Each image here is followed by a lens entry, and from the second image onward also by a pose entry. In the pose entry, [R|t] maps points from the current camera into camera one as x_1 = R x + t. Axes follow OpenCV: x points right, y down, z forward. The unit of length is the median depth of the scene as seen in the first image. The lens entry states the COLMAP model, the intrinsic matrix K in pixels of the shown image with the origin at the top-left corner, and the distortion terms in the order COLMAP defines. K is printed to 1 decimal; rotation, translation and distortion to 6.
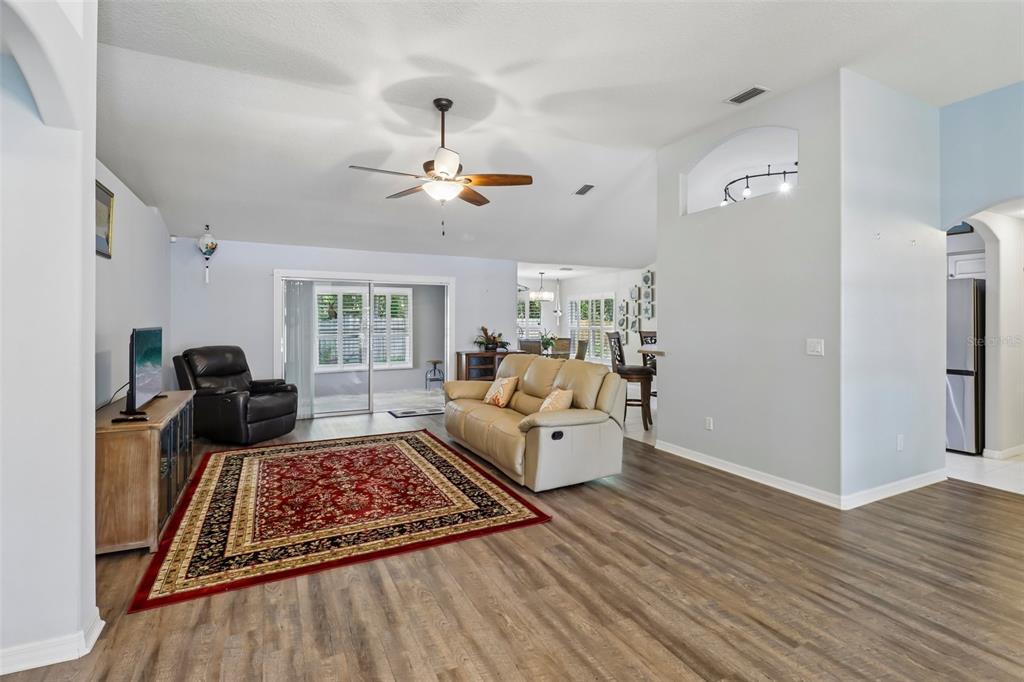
lens RADIAL K [[479.8, 0, 513.0], [0, 479.8, 323.5], [0, 0, 1]] dist [0.003456, -0.003369]
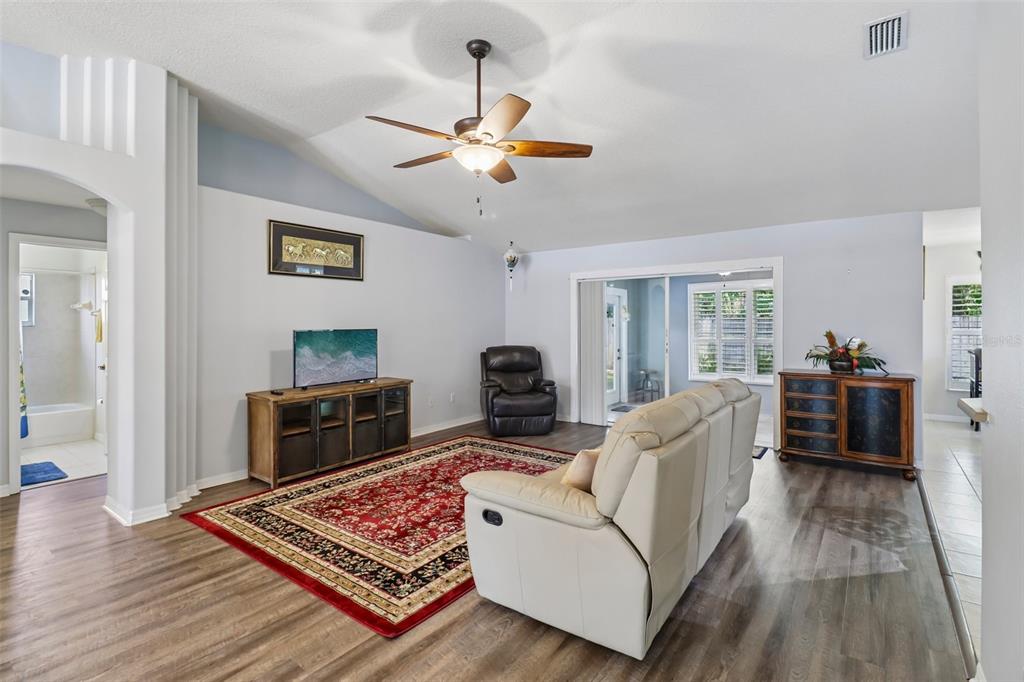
lens RADIAL K [[479.8, 0, 517.9], [0, 479.8, 324.7], [0, 0, 1]] dist [0.003456, -0.003369]
pose [[0.450797, -0.001396, -0.892625, 0.687745], [0.001383, 0.999999, -0.000865, -0.003573], [0.892626, -0.000845, 0.450798, 0.826382]]
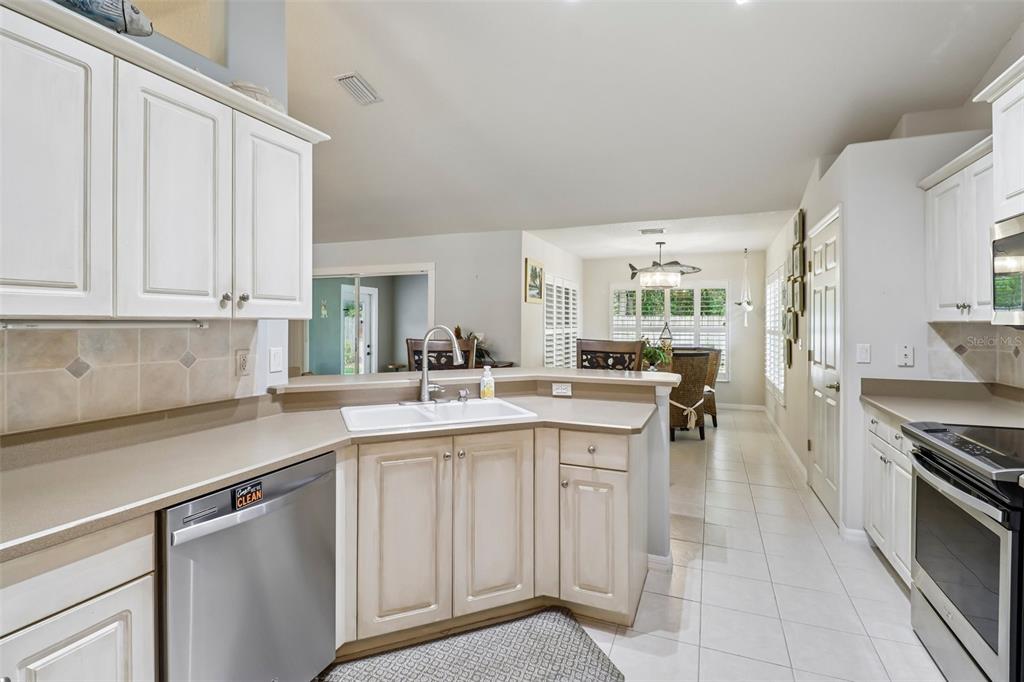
lens RADIAL K [[479.8, 0, 525.6], [0, 479.8, 322.4], [0, 0, 1]] dist [0.003456, -0.003369]
pose [[0.662269, 0.002180, -0.749263, 1.255245], [-0.004062, 0.999992, -0.000681, -0.000401], [0.749255, 0.003494, 0.662272, 1.348996]]
